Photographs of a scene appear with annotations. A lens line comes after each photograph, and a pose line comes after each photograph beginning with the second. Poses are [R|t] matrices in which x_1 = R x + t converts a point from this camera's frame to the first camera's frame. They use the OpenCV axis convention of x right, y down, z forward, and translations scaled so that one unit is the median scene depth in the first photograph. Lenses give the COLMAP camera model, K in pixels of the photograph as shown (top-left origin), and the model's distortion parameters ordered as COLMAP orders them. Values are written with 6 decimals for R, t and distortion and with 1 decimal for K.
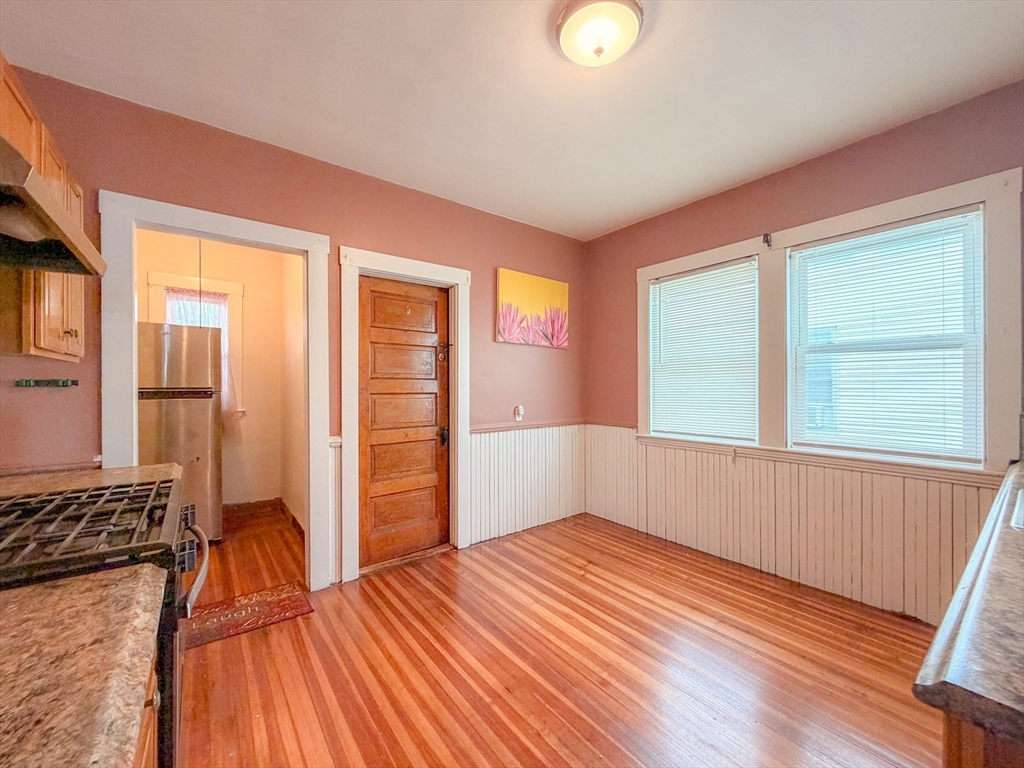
lens RADIAL K [[407.4, 0, 507.4], [0, 407.4, 384.5], [0, 0, 1]] dist [-0.000214, 0.000383]
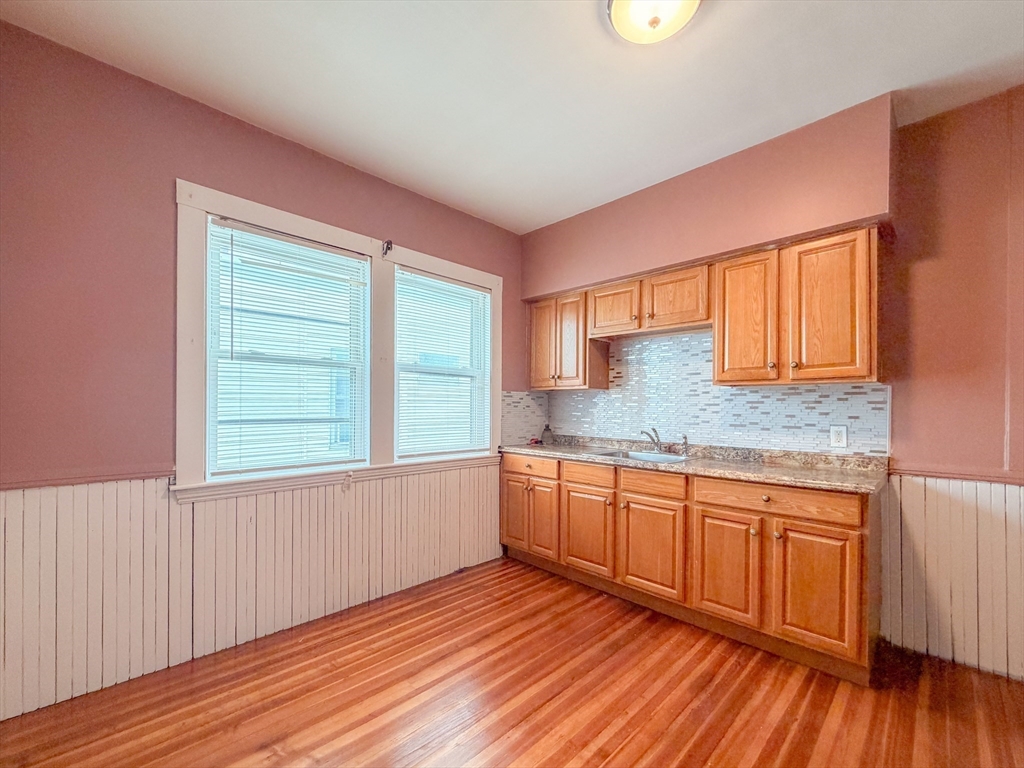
lens RADIAL K [[422.9, 0, 512.5], [0, 422.9, 409.5], [0, 0, 1]] dist [0.000822, 0.000077]
pose [[-0.121719, 0.005313, 0.992550, -0.361239], [-0.002042, 0.999982, -0.005604, 0.029148], [-0.992562, -0.002709, -0.121706, 0.794282]]
